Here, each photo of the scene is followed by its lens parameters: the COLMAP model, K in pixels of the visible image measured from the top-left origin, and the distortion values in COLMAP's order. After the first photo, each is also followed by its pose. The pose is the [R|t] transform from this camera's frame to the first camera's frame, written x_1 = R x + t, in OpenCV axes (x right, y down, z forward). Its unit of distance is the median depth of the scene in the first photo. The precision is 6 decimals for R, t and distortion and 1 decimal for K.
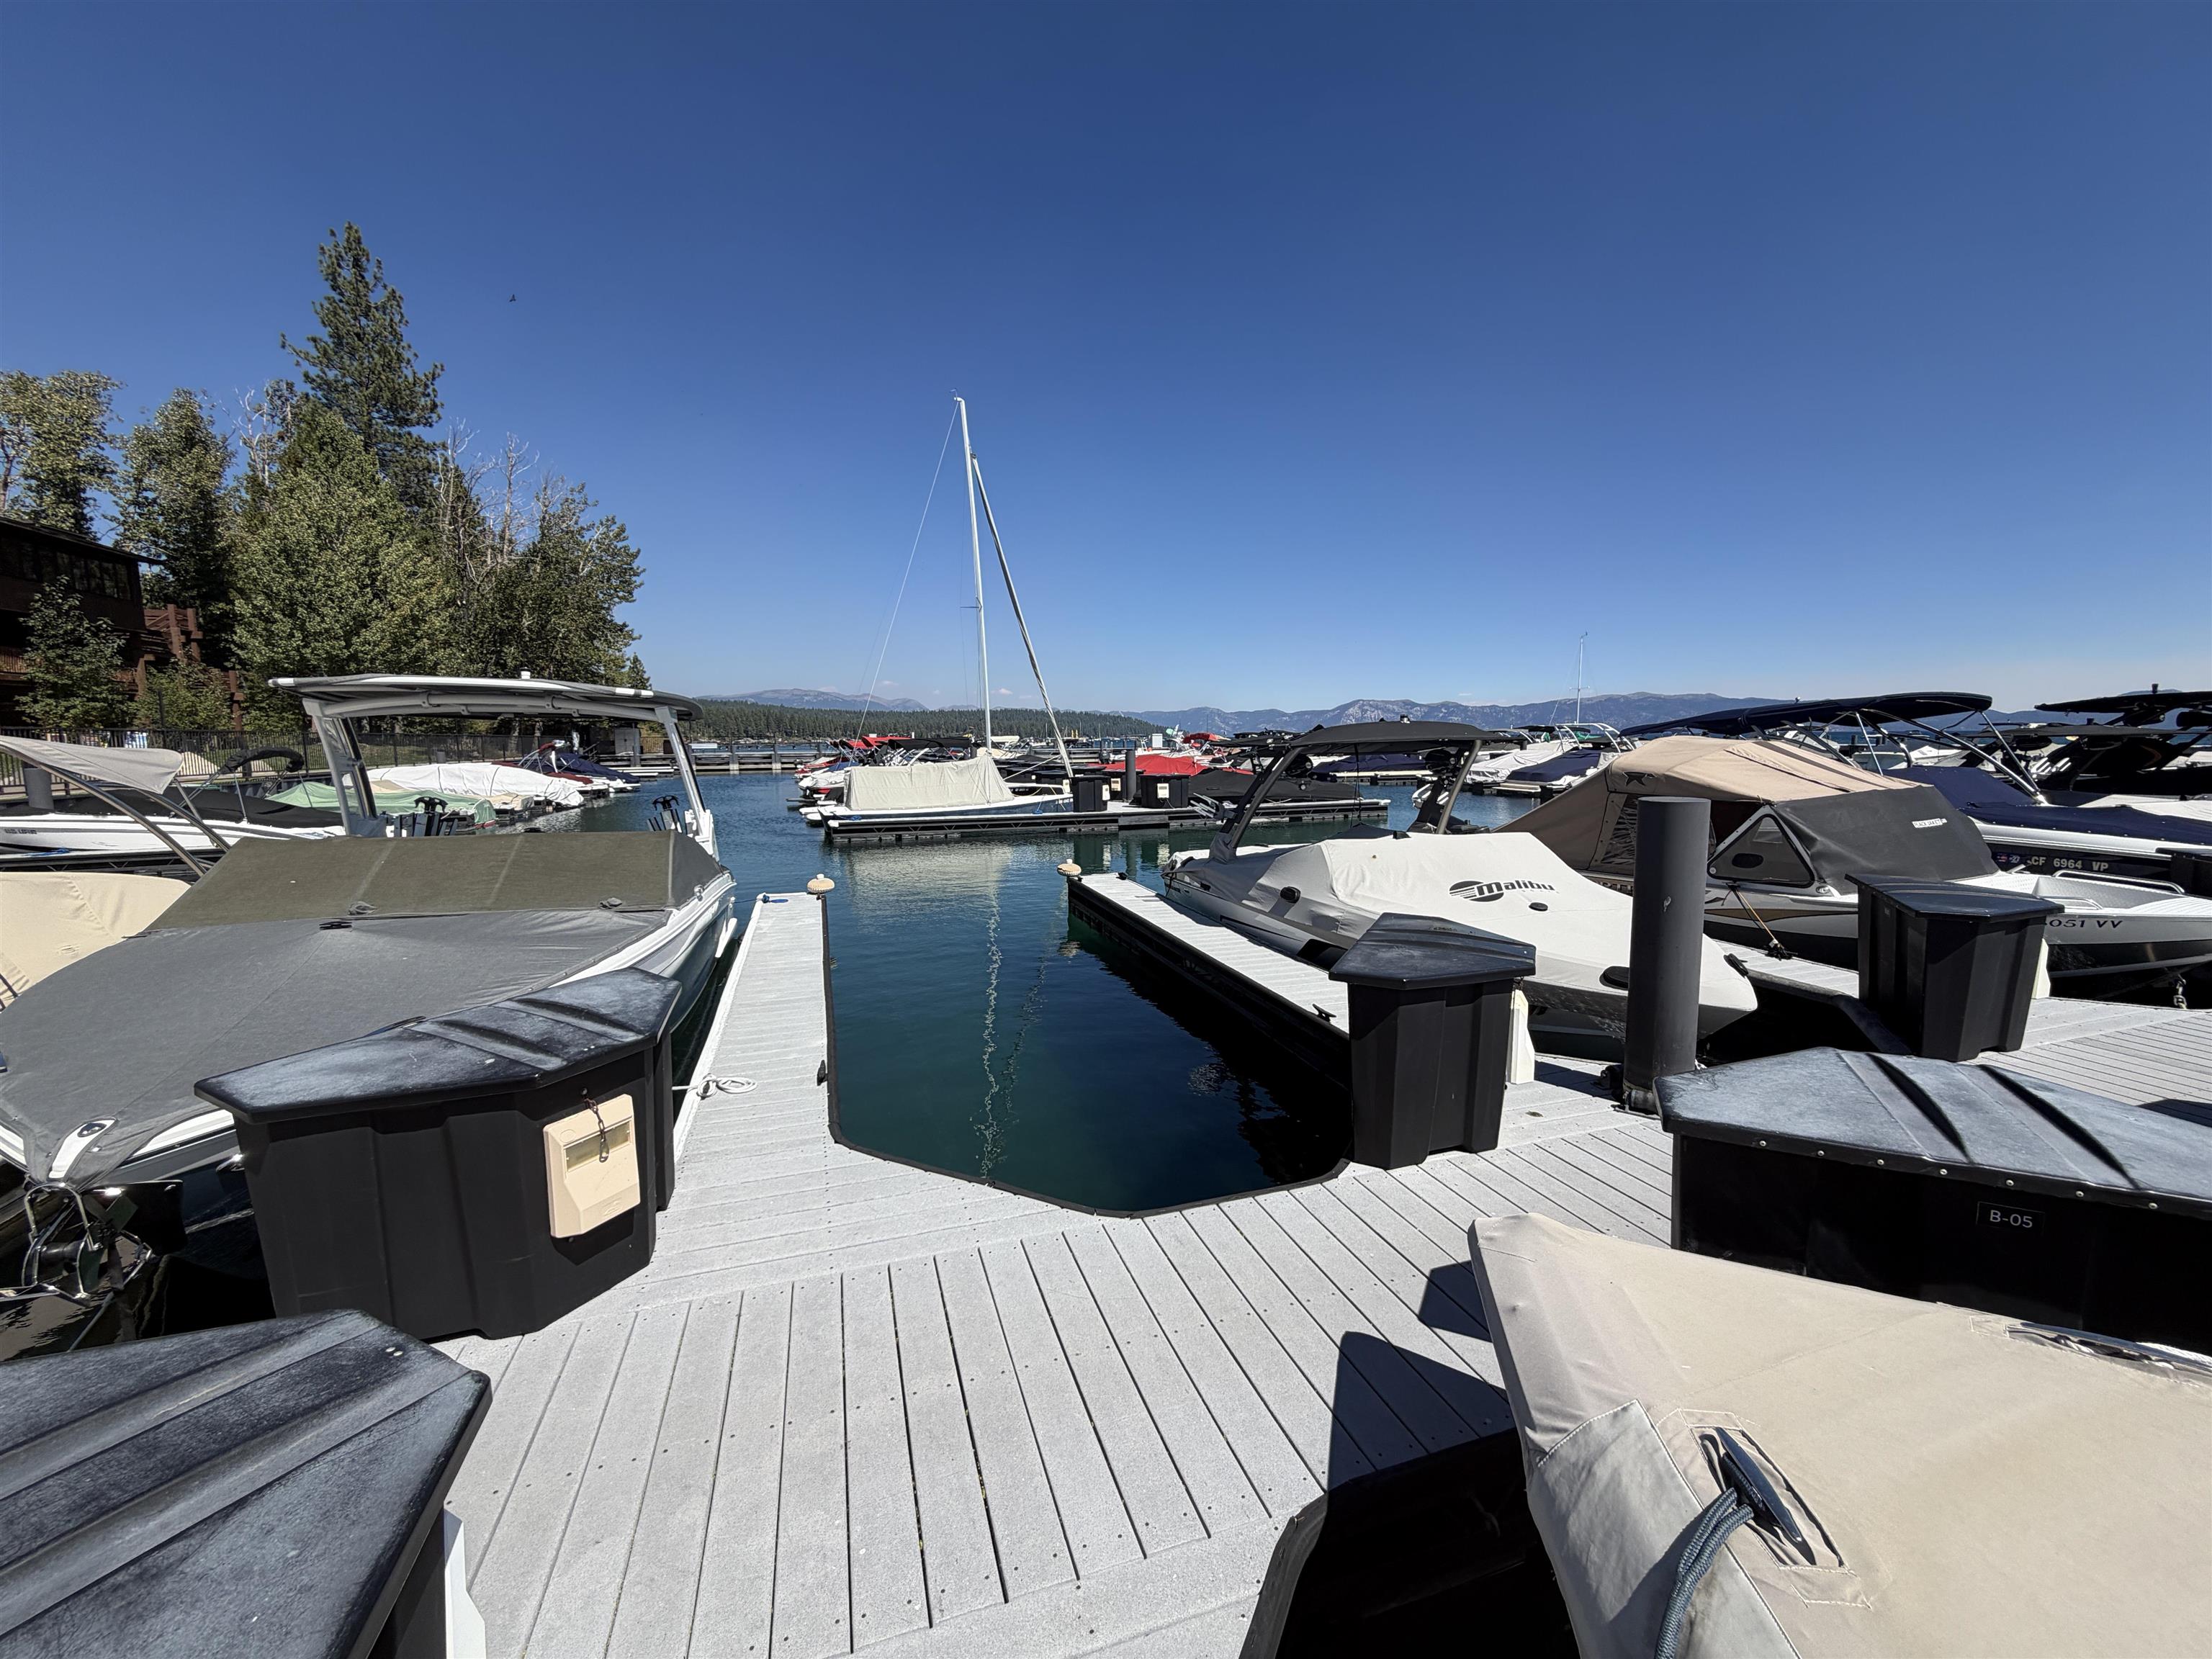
lens RADIAL K [[889.2, 0, 1114.3], [0, 889.2, 829.8], [0, 0, 1]] dist [0.000749, -0.000172]
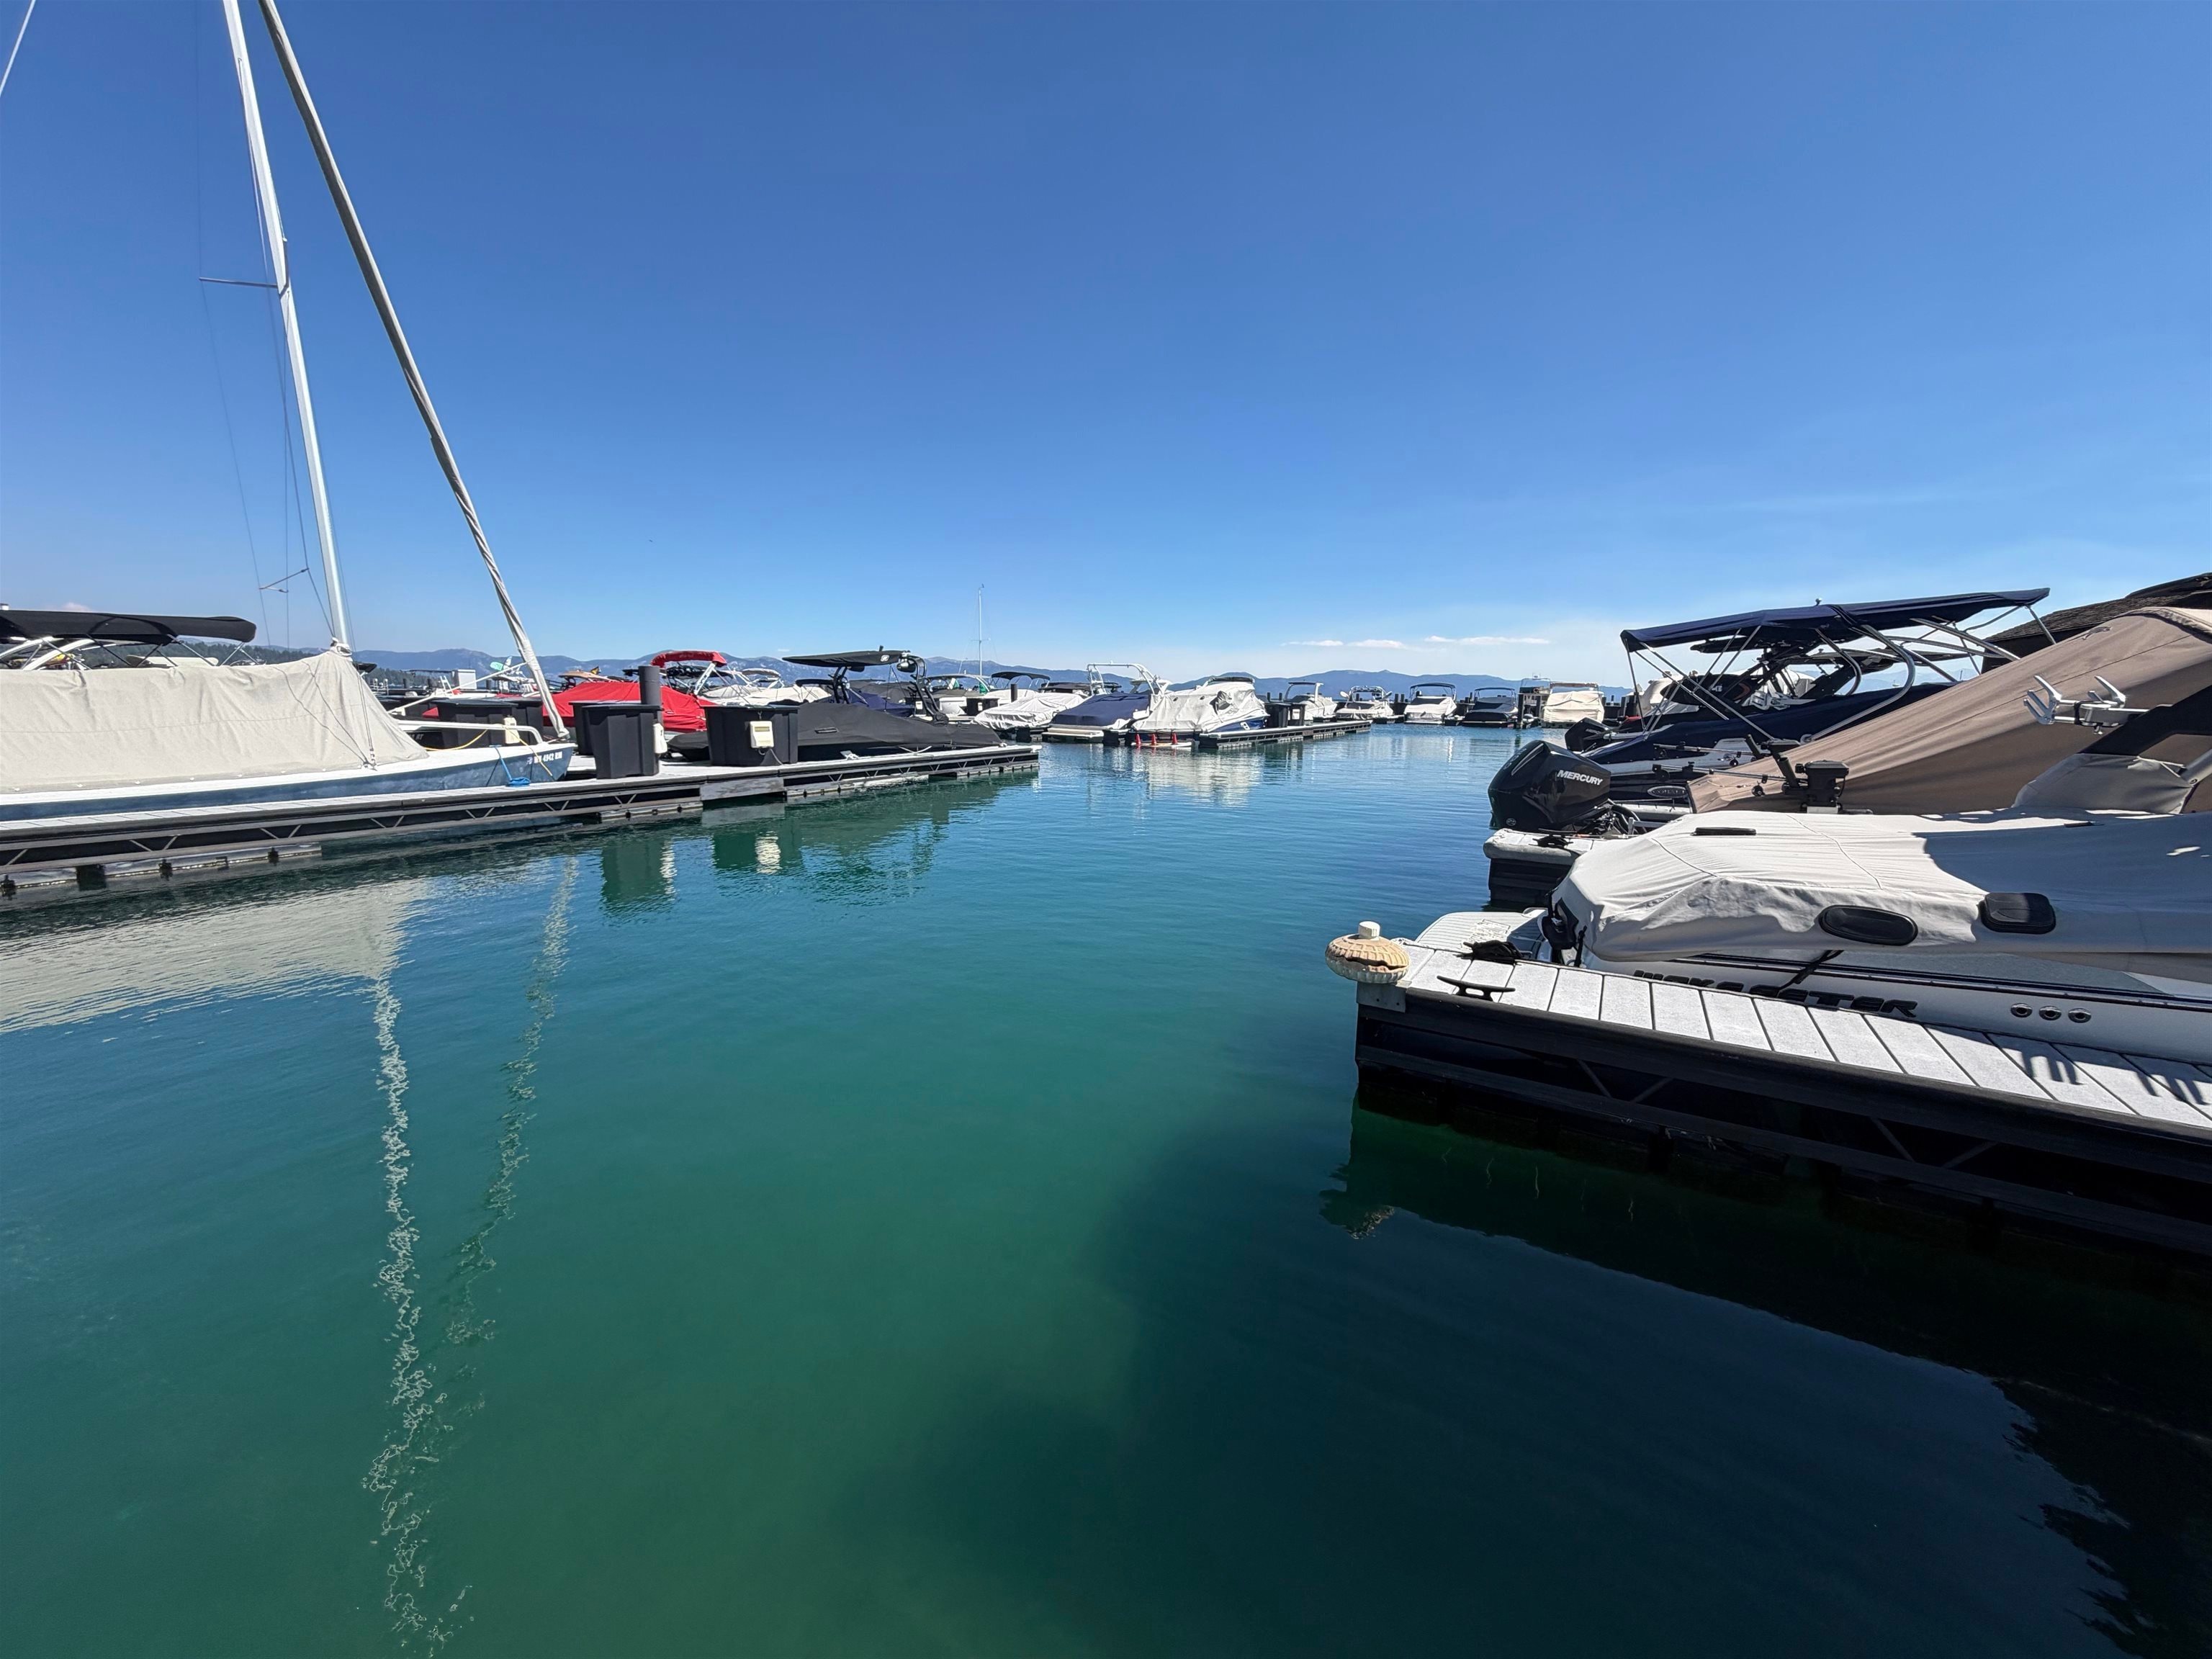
lens RADIAL K [[889.2, 0, 1114.3], [0, 889.2, 829.8], [0, 0, 1]] dist [0.000749, -0.000172]
pose [[0.744279, -0.081479, 0.662880, -0.083247], [0.049655, 0.996534, 0.066738, -0.005635], [-0.666020, -0.016757, 0.745746, 0.234647]]
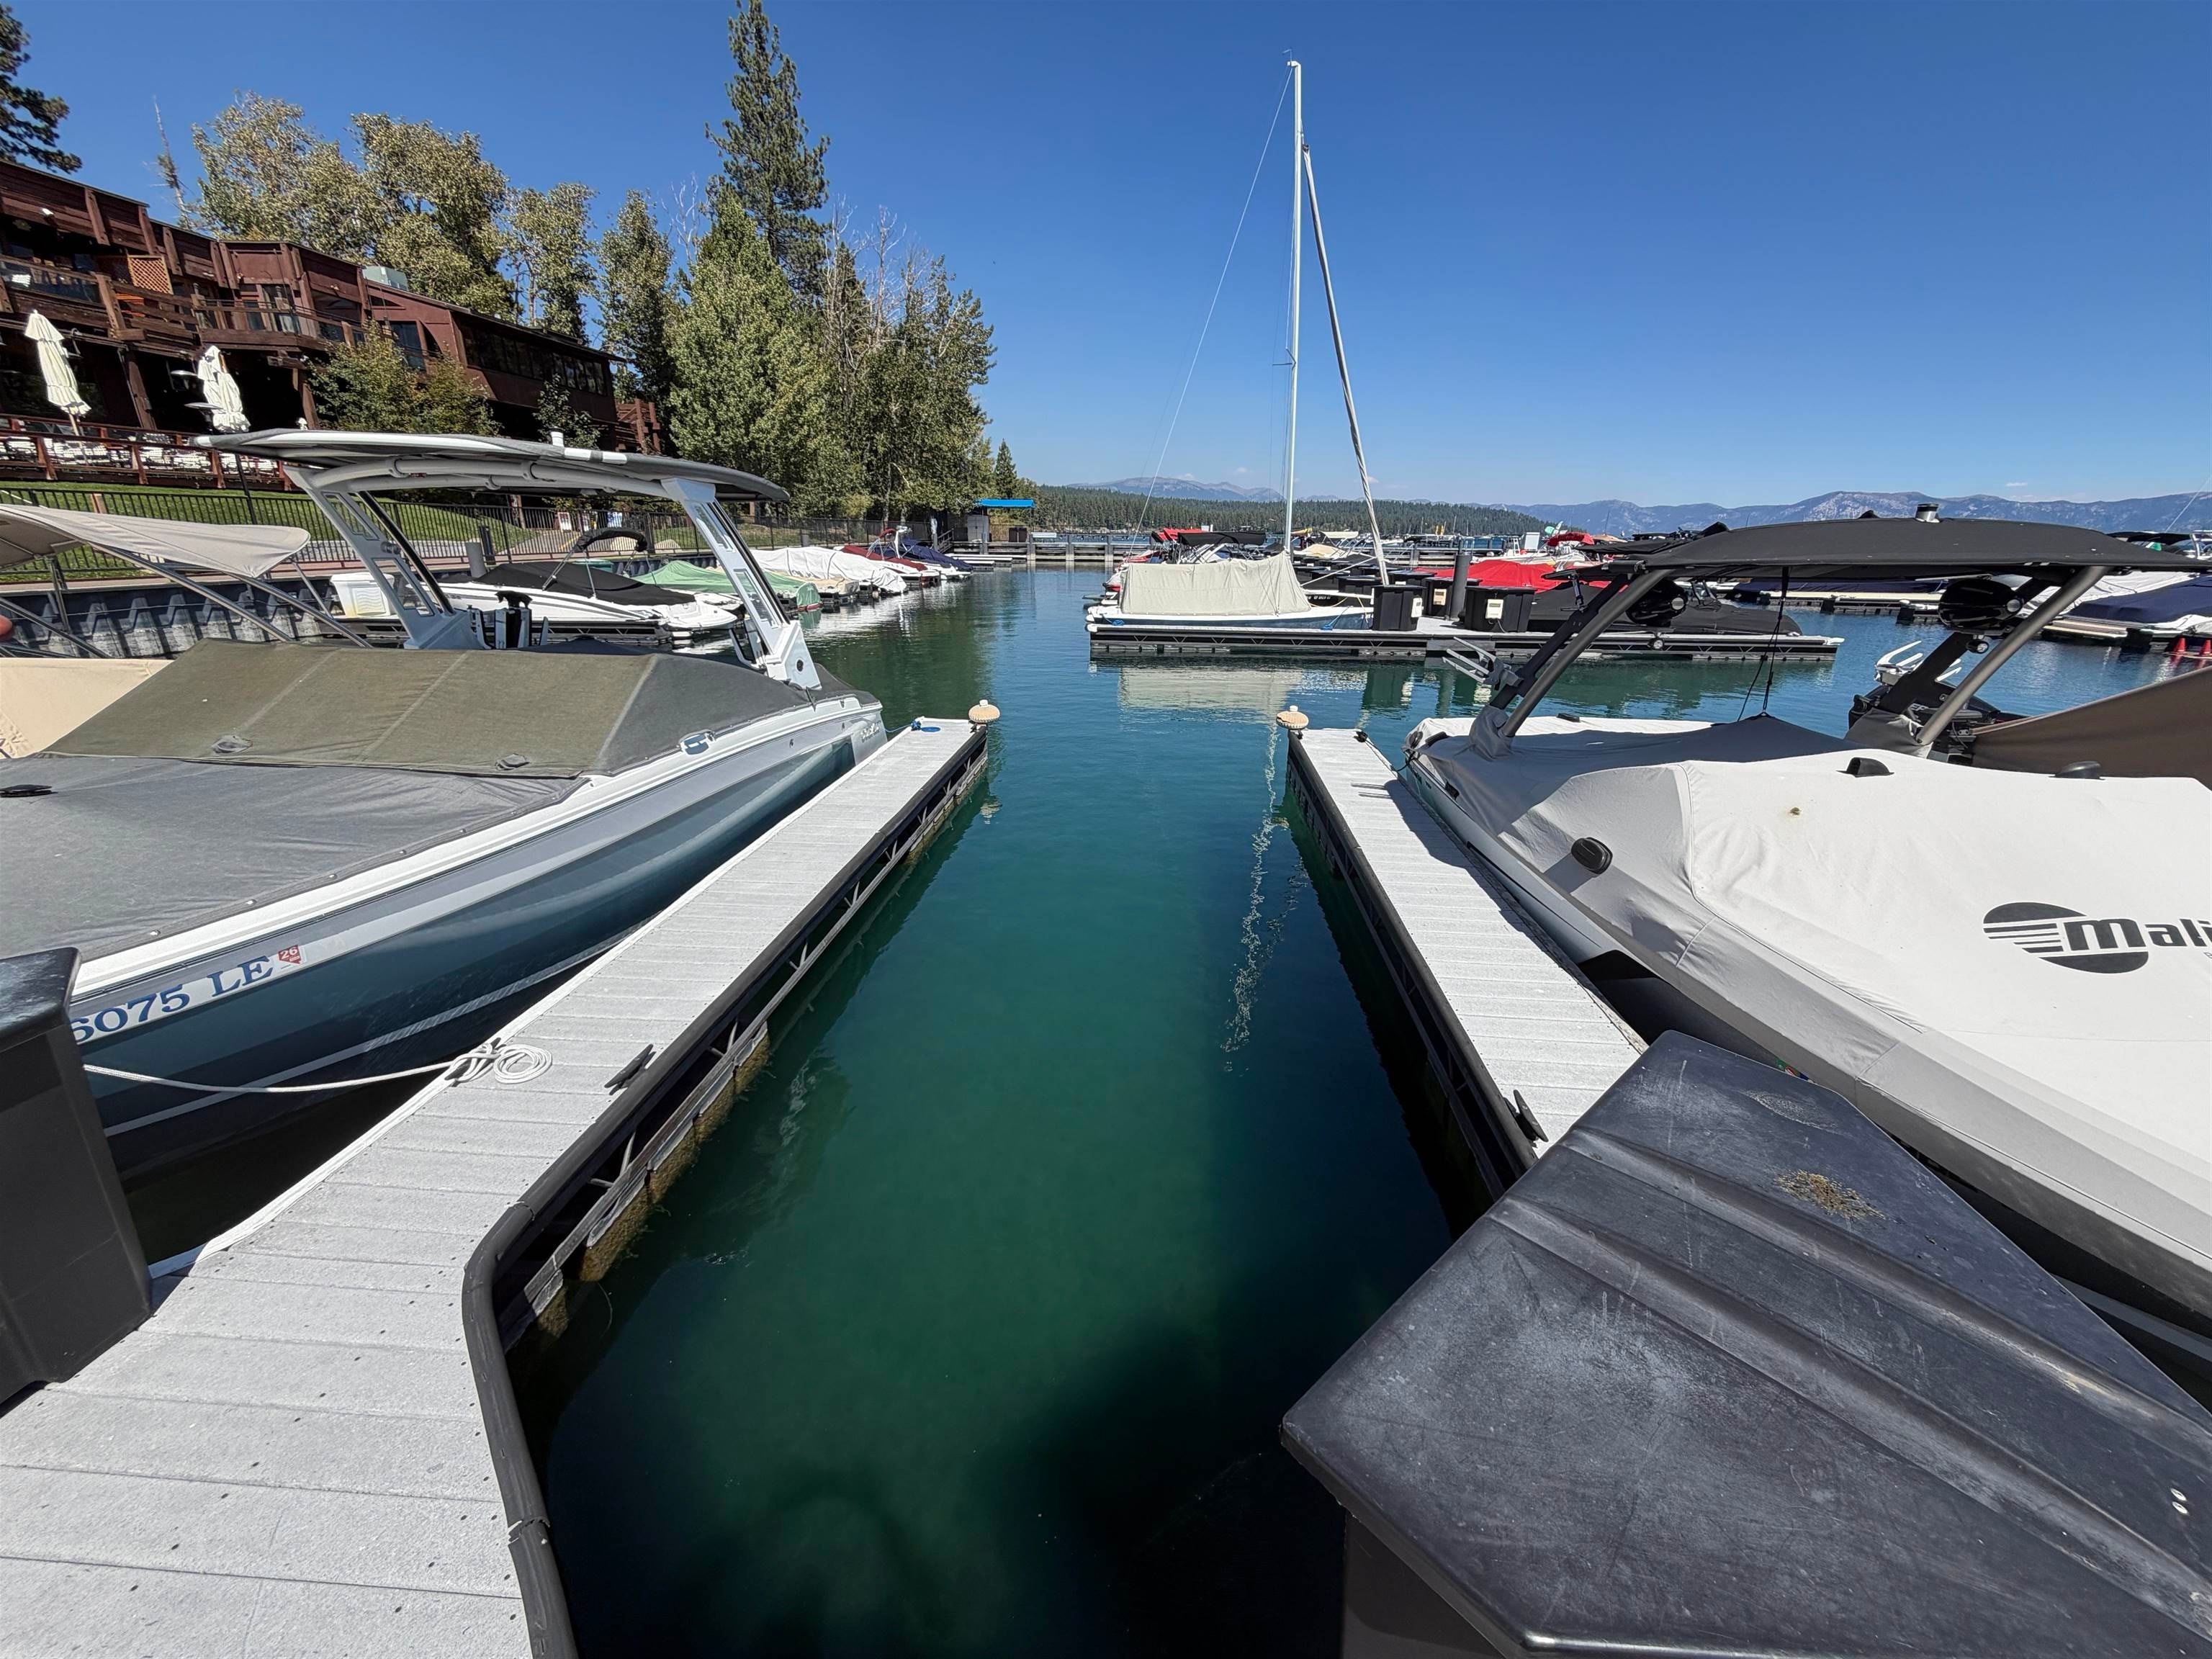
lens RADIAL K [[889.2, 0, 1114.3], [0, 889.2, 829.8], [0, 0, 1]] dist [0.000749, -0.000172]
pose [[0.926911, 0.138864, -0.348644, 0.023920], [-0.059228, 0.971509, 0.229485, -0.008000], [0.370578, -0.192063, 0.908726, 0.067541]]
